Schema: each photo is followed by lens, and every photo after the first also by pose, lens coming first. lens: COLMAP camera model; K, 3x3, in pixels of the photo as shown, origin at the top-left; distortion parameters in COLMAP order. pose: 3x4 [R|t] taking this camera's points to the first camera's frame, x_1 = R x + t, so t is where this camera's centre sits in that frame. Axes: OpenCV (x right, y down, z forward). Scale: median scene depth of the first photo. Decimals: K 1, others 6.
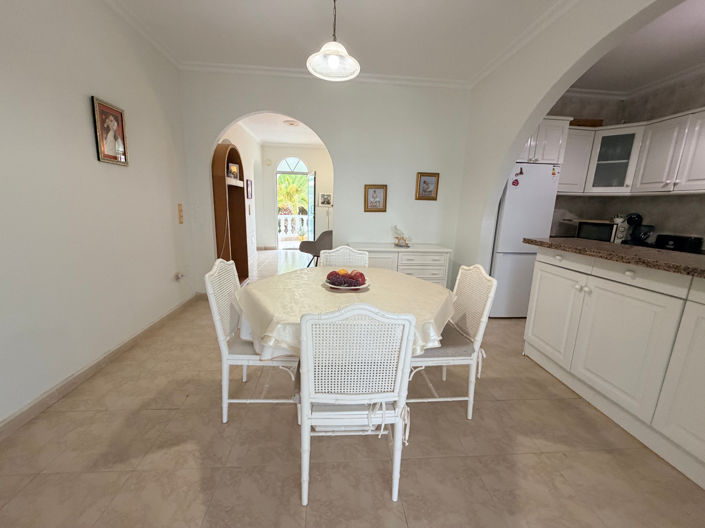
lens RADIAL K [[280.7, 0, 350.5], [0, 280.7, 263.6], [0, 0, 1]] dist [-0.002222, 0.000050]
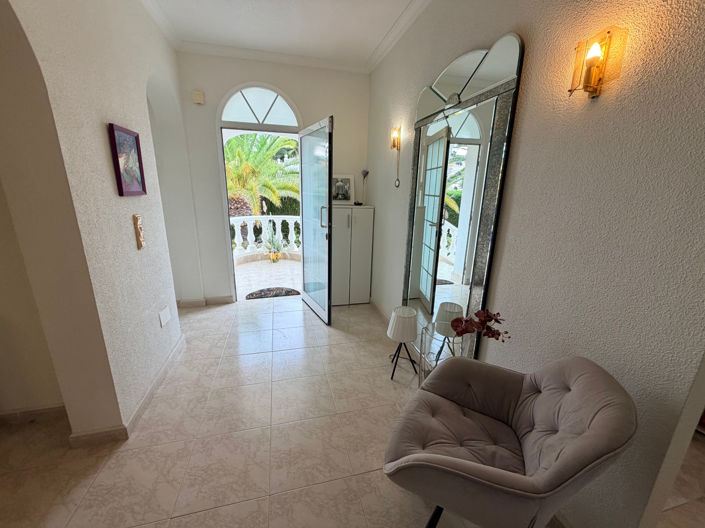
lens RADIAL K [[280.7, 0, 352.7], [0, 280.7, 261.2], [0, 0, 1]] dist [-0.002222, 0.000050]
pose [[0.984161, -0.056927, 0.167890, -0.146310], [0.048383, 0.997338, 0.054551, -0.132180], [-0.170548, -0.045564, 0.984295, 0.524970]]
